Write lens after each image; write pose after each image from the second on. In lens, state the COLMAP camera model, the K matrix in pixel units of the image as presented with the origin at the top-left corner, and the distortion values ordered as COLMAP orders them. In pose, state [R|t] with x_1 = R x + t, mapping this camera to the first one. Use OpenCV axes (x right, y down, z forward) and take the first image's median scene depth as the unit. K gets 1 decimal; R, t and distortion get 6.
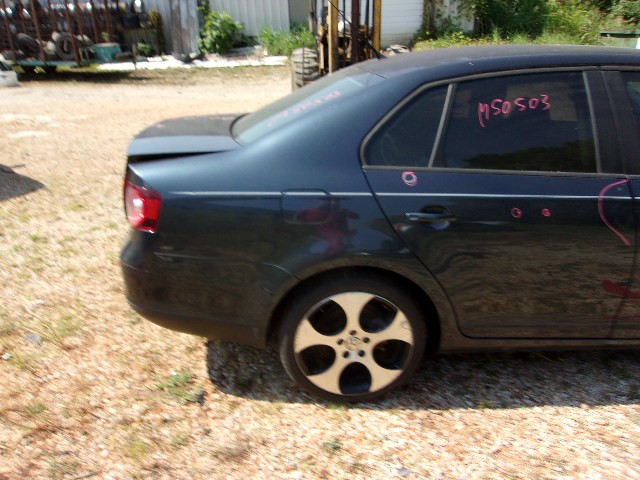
lens RADIAL K [[505.0, 0, 306.1], [0, 505.0, 240.8], [0, 0, 1]] dist [-0.007171, 0.015187]
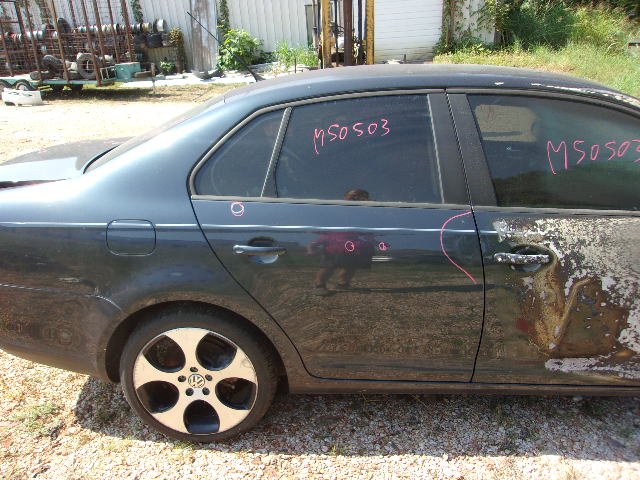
lens RADIAL K [[505.0, 0, 306.1], [0, 505.0, 240.8], [0, 0, 1]] dist [-0.007171, 0.015187]
pose [[0.997394, 0.008168, -0.071683, 0.321338], [-0.009962, 0.999645, -0.024702, -0.033592], [0.071456, 0.025351, 0.997122, 0.054762]]
